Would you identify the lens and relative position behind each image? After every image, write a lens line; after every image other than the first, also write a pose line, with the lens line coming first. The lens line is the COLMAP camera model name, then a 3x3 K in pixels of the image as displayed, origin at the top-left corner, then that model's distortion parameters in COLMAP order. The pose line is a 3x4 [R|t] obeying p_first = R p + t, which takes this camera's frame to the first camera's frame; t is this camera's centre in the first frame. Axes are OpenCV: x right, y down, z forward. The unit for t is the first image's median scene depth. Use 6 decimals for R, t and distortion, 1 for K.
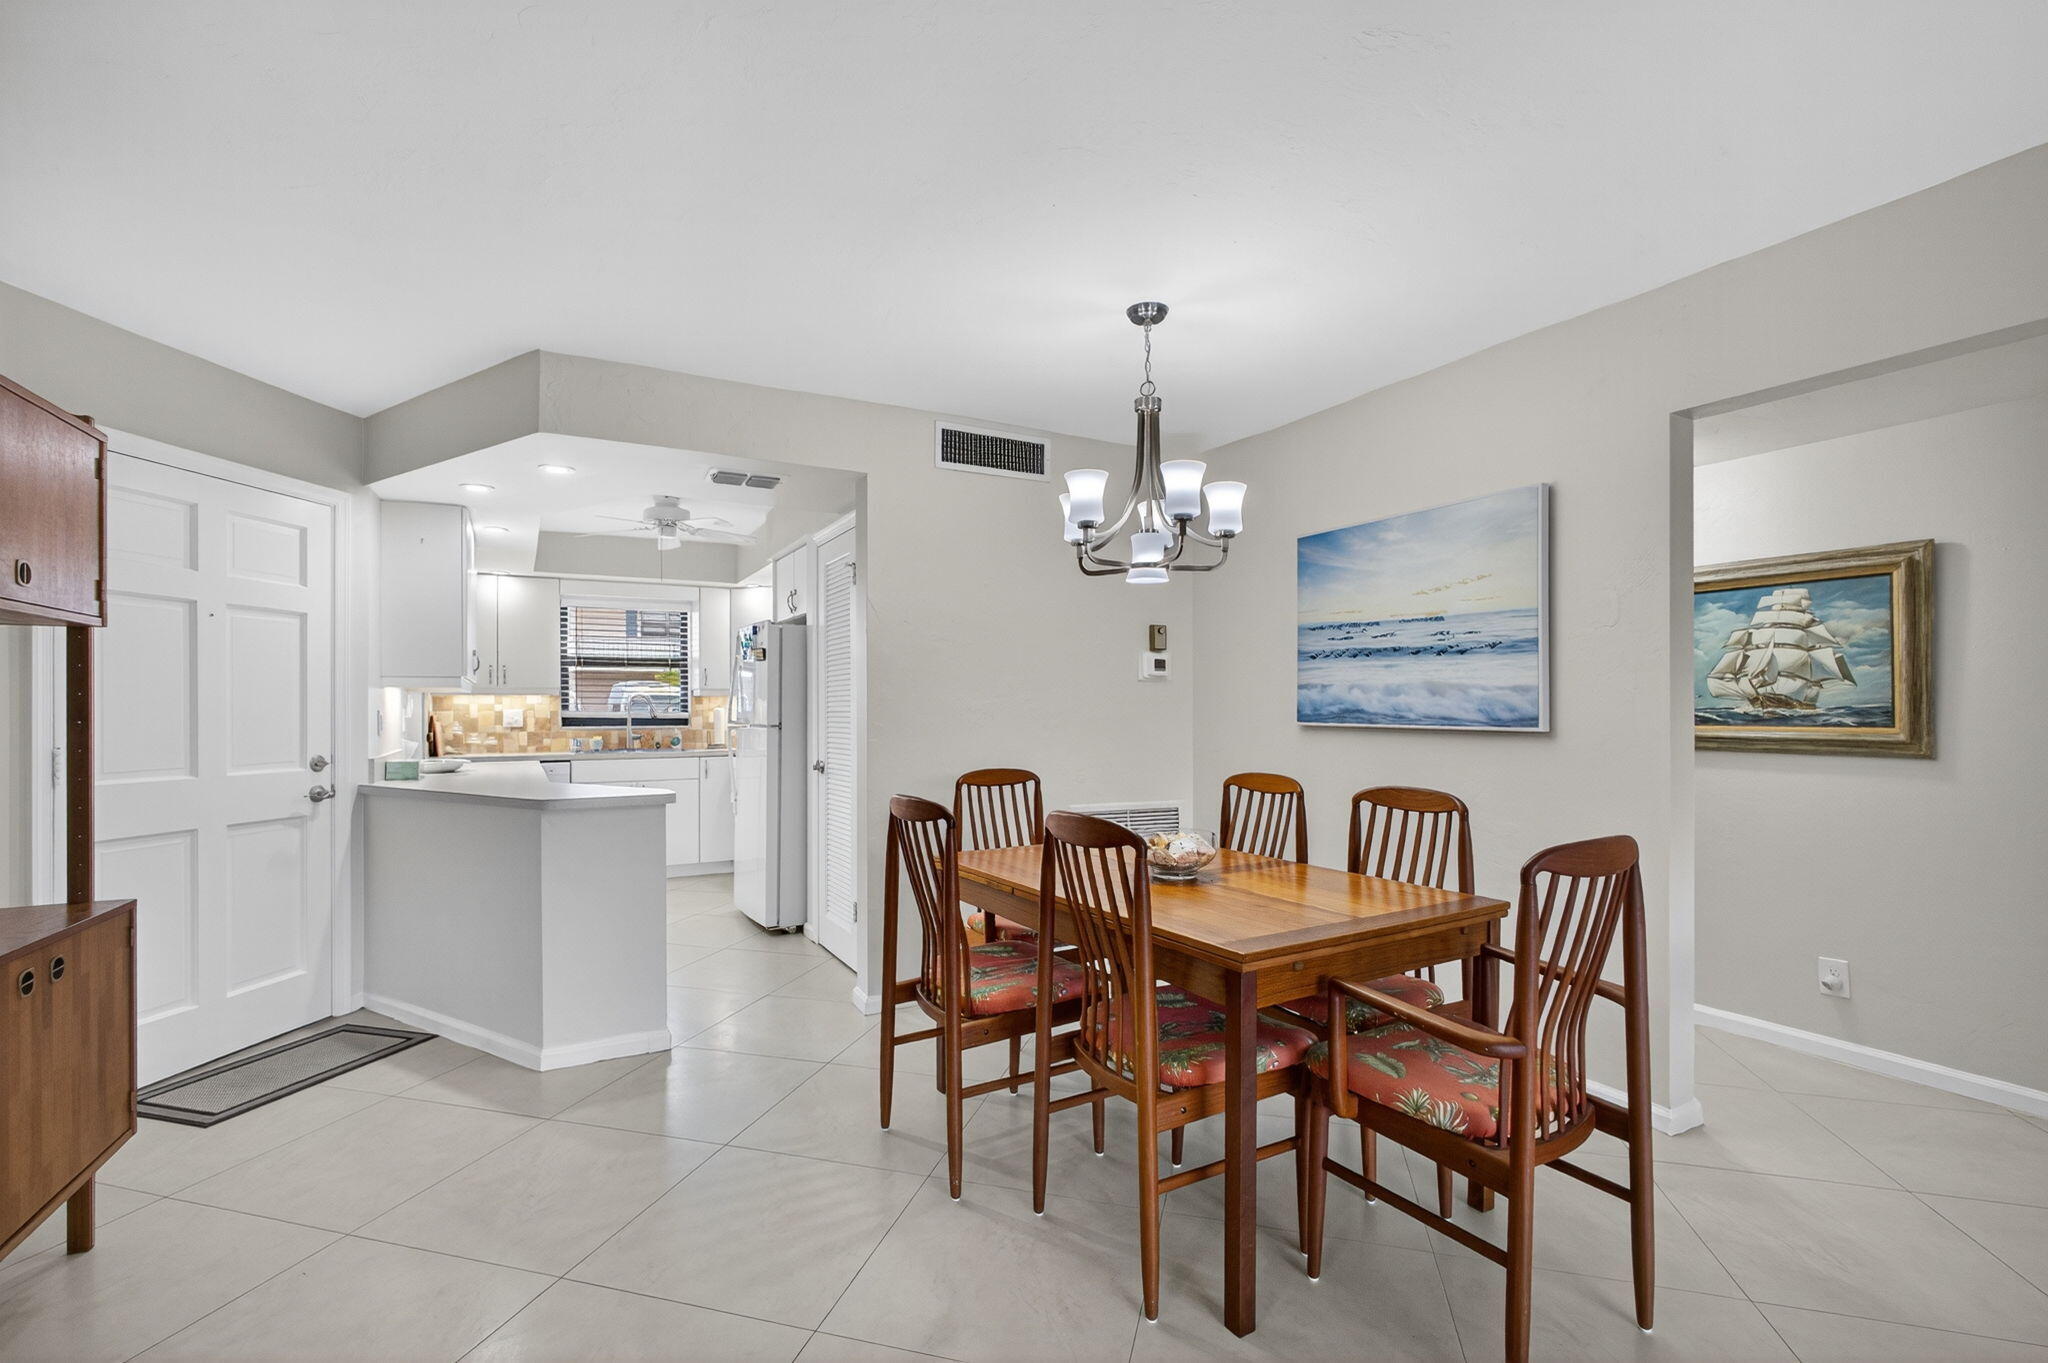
lens RADIAL K [[890.8, 0, 1019.4], [0, 890.8, 696.3], [0, 0, 1]] dist [-0.007313, 0.004322]
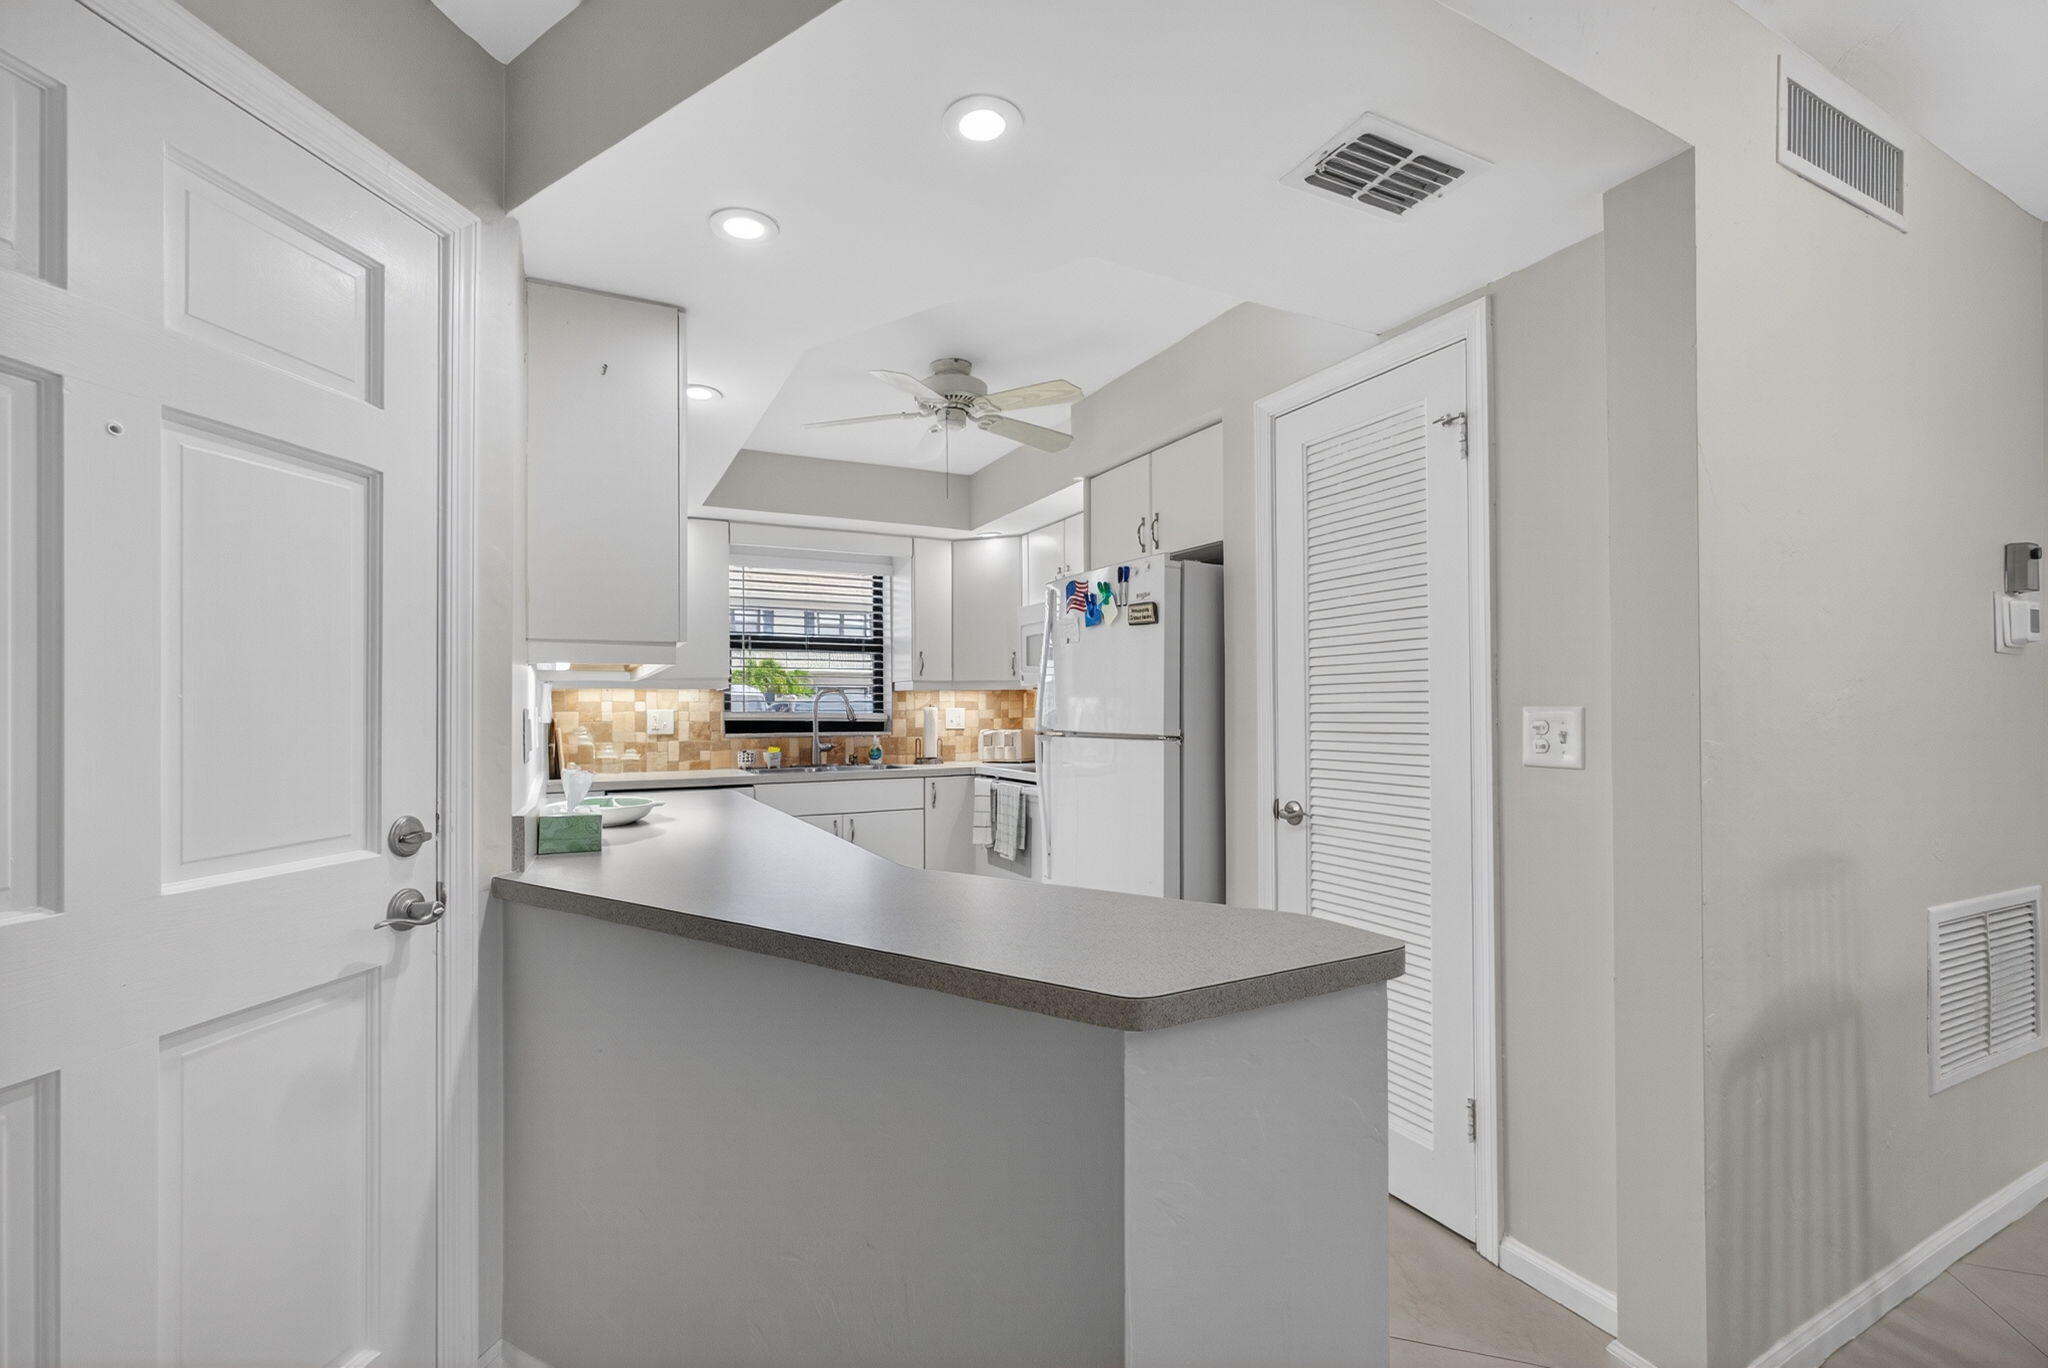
lens RADIAL K [[890.8, 0, 1024.2], [0, 890.8, 695.0], [0, 0, 1]] dist [-0.007313, 0.004322]
pose [[0.999195, -0.001741, -0.040068, -0.452099], [0.001645, 0.999996, -0.002420, 0.009693], [0.040072, 0.002352, 0.999194, 0.555591]]
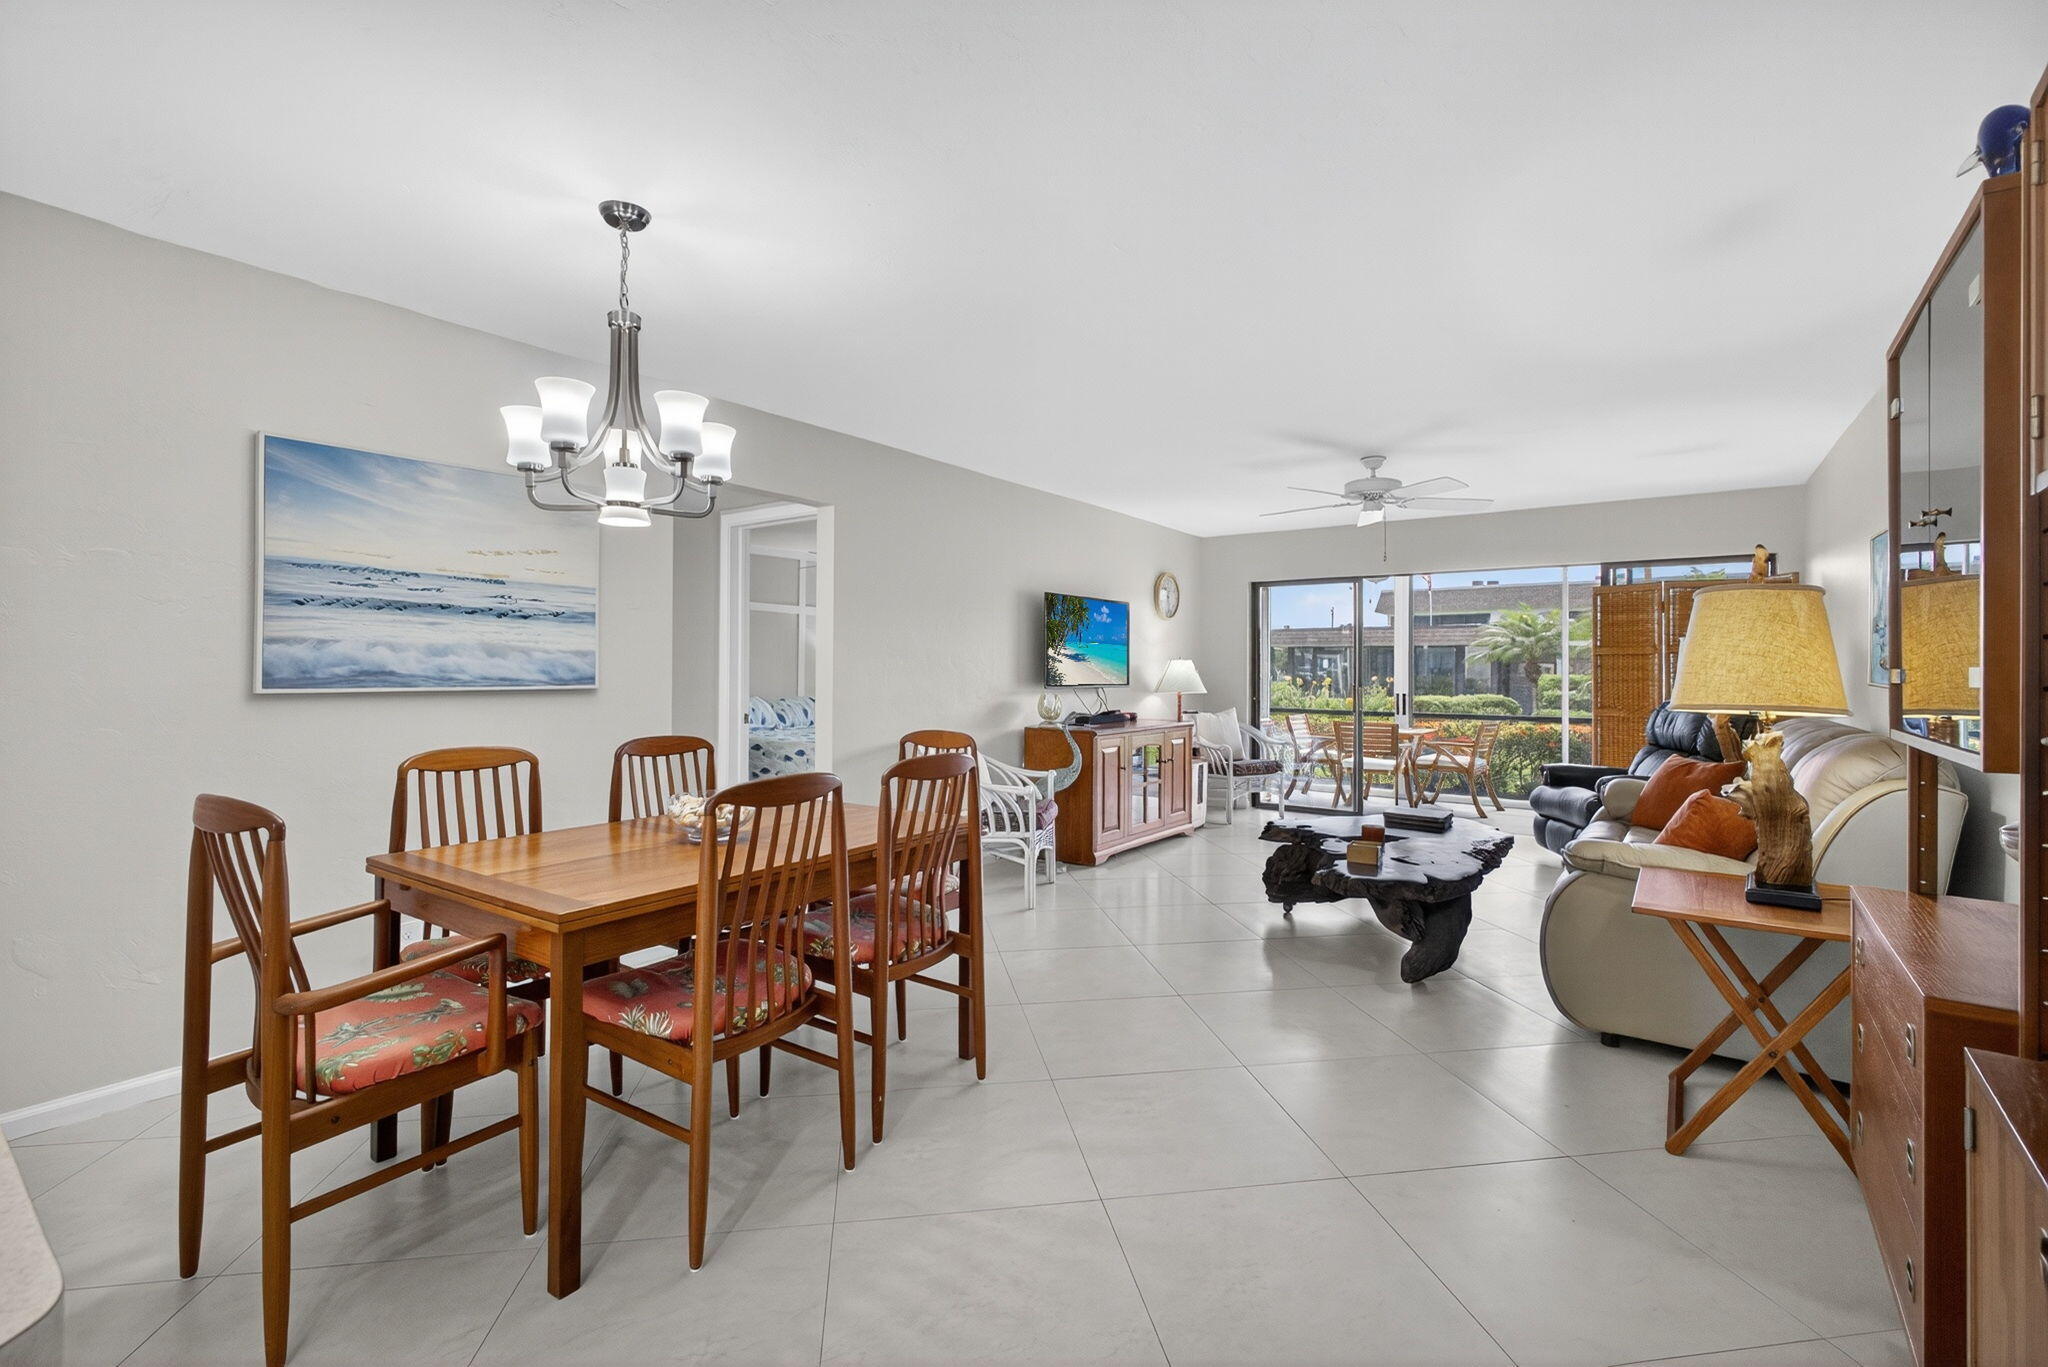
lens RADIAL K [[890.8, 0, 1021.7], [0, 890.8, 663.5], [0, 0, 1]] dist [-0.007313, 0.004322]
pose [[-0.427837, 0.006871, 0.903830, -0.602822], [-0.012741, 0.999826, -0.013632, 0.010923], [-0.903766, -0.017348, -0.427675, 0.755052]]
